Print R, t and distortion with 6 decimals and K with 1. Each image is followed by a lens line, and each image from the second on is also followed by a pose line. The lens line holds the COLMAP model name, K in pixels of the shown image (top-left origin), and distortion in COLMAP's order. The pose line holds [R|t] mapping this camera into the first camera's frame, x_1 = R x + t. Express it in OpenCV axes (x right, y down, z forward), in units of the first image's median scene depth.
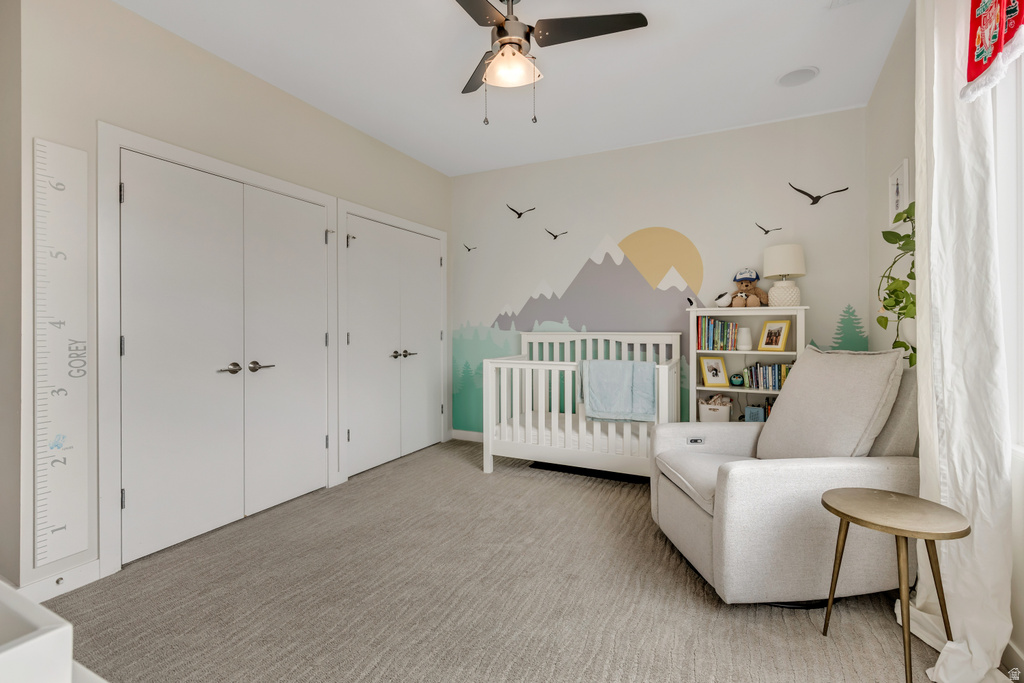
lens RADIAL K [[454.5, 0, 514.9], [0, 454.5, 330.3], [0, 0, 1]] dist [0.000121, 0.000165]
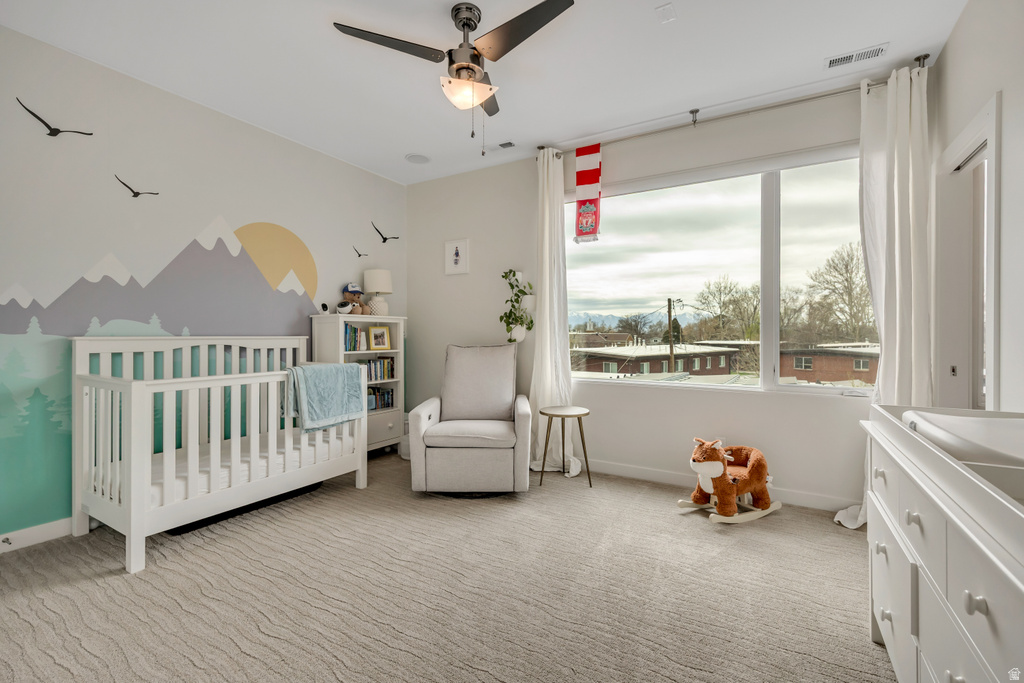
lens RADIAL K [[454.5, 0, 514.2], [0, 454.5, 336.9], [0, 0, 1]] dist [0.000121, 0.000165]
pose [[0.062309, -0.003901, 0.998049, -0.620611], [0.003622, 0.999987, 0.003683, 0.004514], [-0.998050, 0.003385, 0.062323, 0.464340]]
